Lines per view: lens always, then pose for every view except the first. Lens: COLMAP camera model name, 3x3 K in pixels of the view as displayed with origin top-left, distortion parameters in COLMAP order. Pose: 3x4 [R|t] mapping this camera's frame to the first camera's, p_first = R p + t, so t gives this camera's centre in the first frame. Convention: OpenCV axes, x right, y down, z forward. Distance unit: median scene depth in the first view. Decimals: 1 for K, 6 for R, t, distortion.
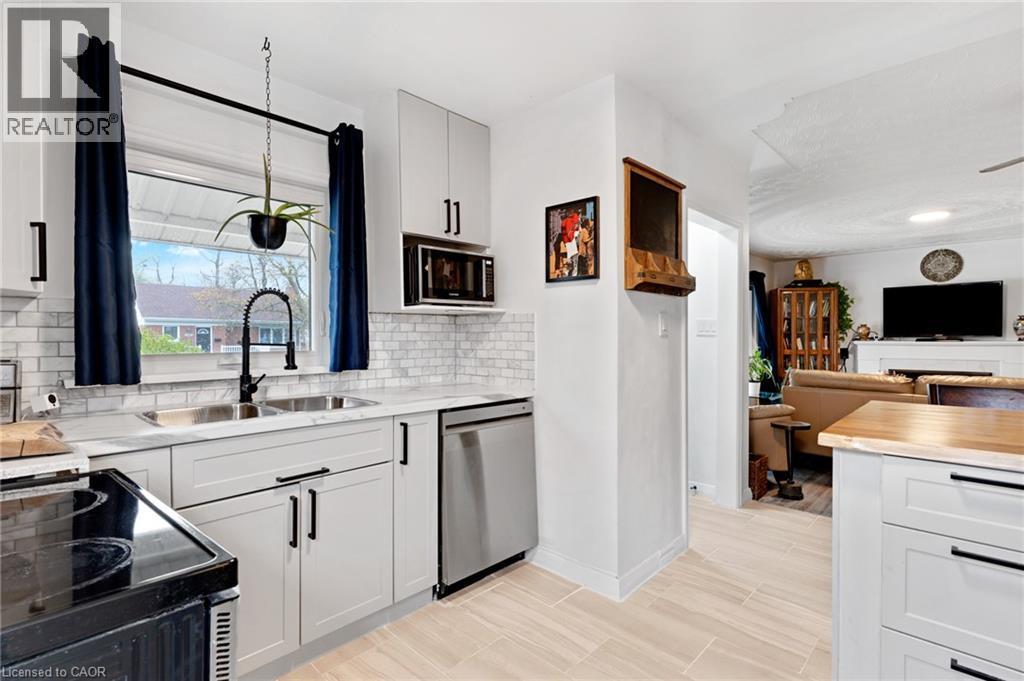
lens RADIAL K [[481.9, 0, 508.7], [0, 481.9, 337.5], [0, 0, 1]] dist [0.005270, -0.001459]
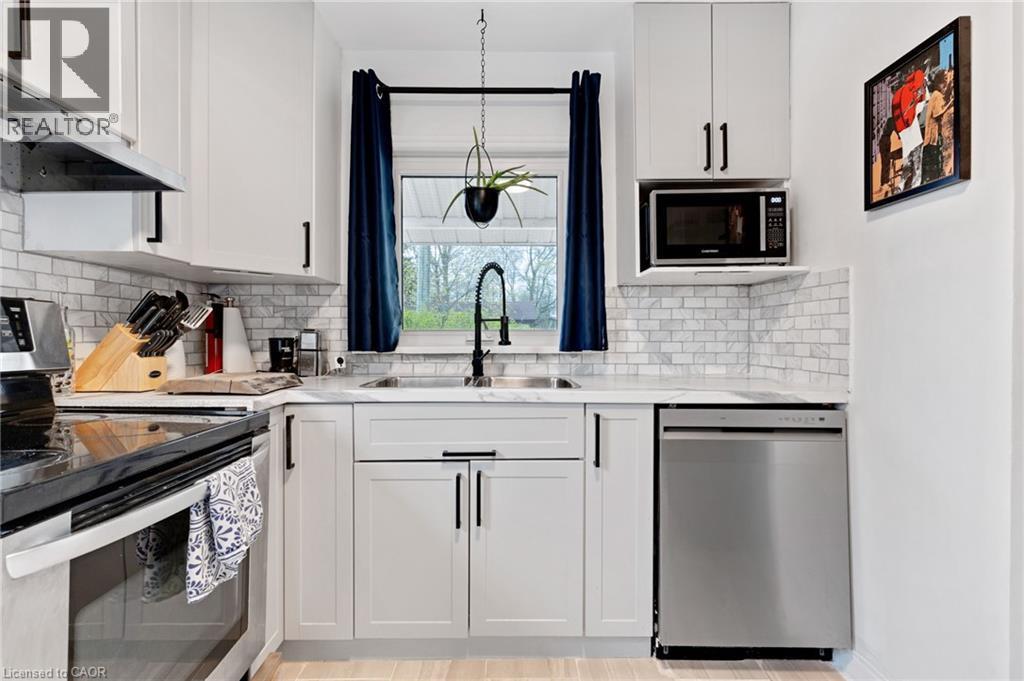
lens RADIAL K [[481.9, 0, 512.1], [0, 481.9, 338.0], [0, 0, 1]] dist [0.005270, -0.001459]
pose [[0.697471, 0.002985, -0.716607, 0.207560], [-0.001528, 0.999995, 0.002679, 0.041781], [0.716612, -0.000774, 0.697472, 0.288683]]
